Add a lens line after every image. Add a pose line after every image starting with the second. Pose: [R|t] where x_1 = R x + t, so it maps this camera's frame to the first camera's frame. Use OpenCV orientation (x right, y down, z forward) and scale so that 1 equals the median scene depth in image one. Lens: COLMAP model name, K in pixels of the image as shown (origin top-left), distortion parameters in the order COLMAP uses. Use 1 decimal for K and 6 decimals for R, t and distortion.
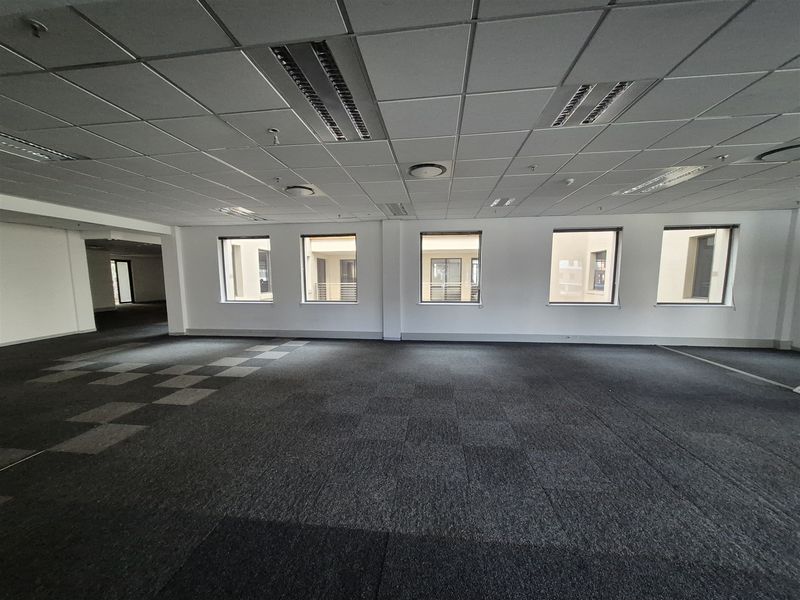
lens RADIAL K [[314.5, 0, 397.8], [0, 314.5, 308.1], [0, 0, 1]] dist [0.004696, -0.000366]
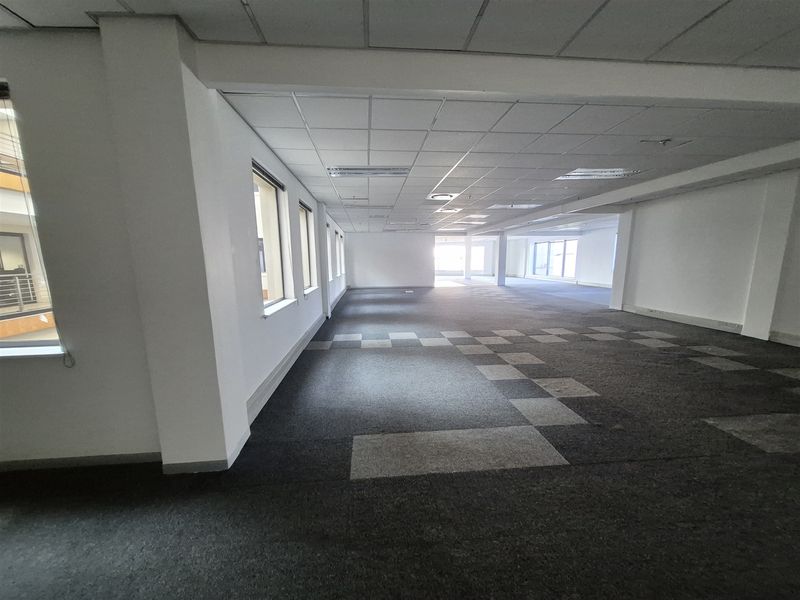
lens RADIAL K [[314.5, 0, 397.8], [0, 314.5, 308.1], [0, 0, 1]] dist [0.004696, -0.000366]
pose [[-0.231354, -0.141454, 0.962531, -1.445678], [0.112987, 0.978772, 0.170998, -0.111318], [-0.966286, 0.148314, -0.210460, 1.317403]]
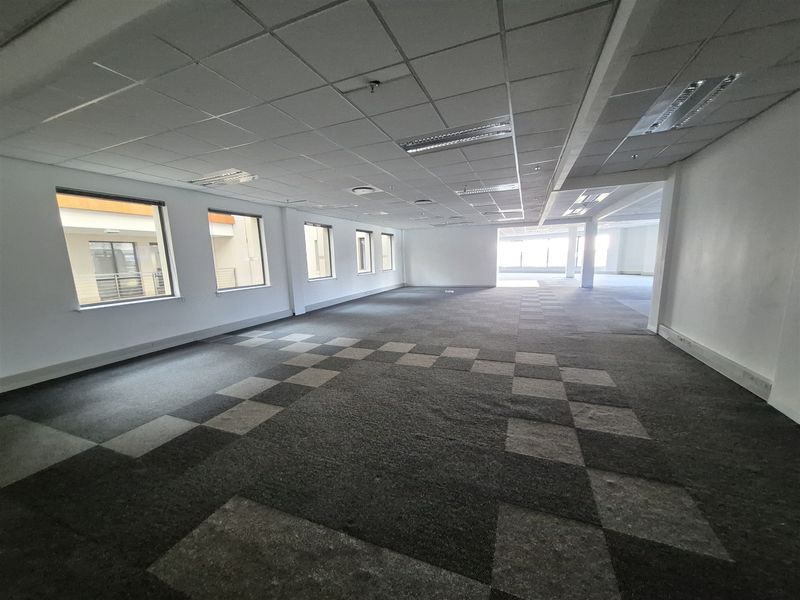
lens RADIAL K [[314.5, 0, 397.8], [0, 314.5, 308.1], [0, 0, 1]] dist [0.004696, -0.000366]
pose [[0.247780, -0.155676, 0.956227, -1.353415], [0.129040, 0.983514, 0.126681, -0.024194], [-0.960184, 0.092002, 0.263783, 0.476938]]
